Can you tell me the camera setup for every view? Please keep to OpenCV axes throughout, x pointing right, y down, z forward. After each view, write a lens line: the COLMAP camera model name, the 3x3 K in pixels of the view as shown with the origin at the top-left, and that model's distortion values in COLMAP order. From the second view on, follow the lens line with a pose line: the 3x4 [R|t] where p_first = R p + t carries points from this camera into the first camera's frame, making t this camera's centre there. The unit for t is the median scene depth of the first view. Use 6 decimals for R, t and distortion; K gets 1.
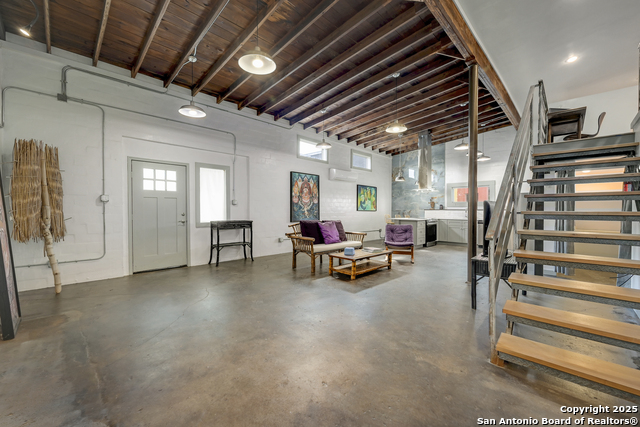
lens RADIAL K [[258.2, 0, 320.0], [0, 258.2, 213.5], [0, 0, 1]] dist [-0.000364, 0.000037]
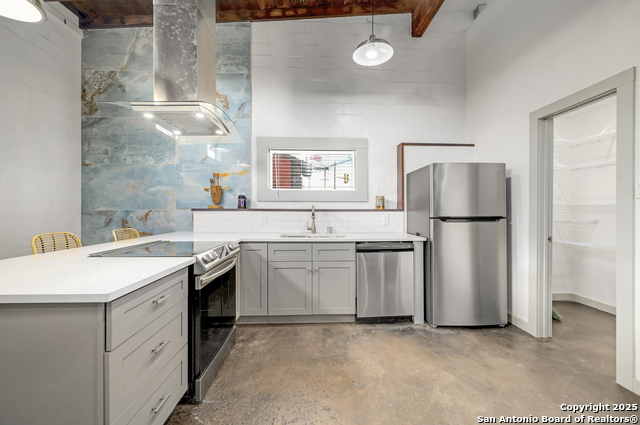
lens RADIAL K [[258.2, 0, 320.0], [0, 258.2, 212.5], [0, 0, 1]] dist [-0.000364, 0.000037]
pose [[0.690793, -0.000091, 0.723052, 0.361305], [0.007049, 0.999953, -0.006609, -0.010136], [-0.723018, 0.009662, 0.690761, 0.849203]]
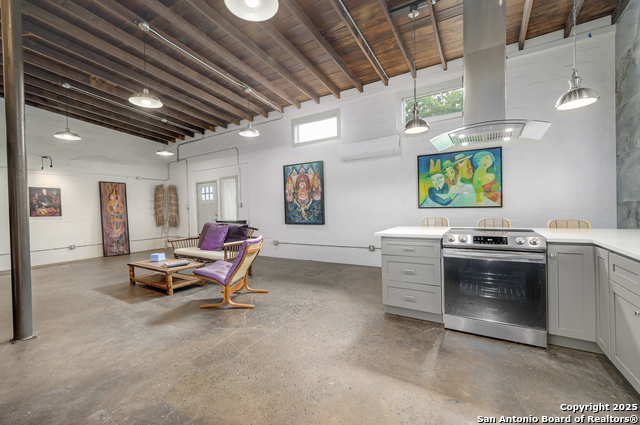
lens RADIAL K [[258.2, 0, 320.0], [0, 258.2, 212.5], [0, 0, 1]] dist [-0.000364, 0.000037]
pose [[0.238742, 0.005726, -0.971066, 0.703669], [0.013171, 0.999872, 0.009134, -0.011486], [0.970994, -0.014970, 0.238636, 0.837629]]
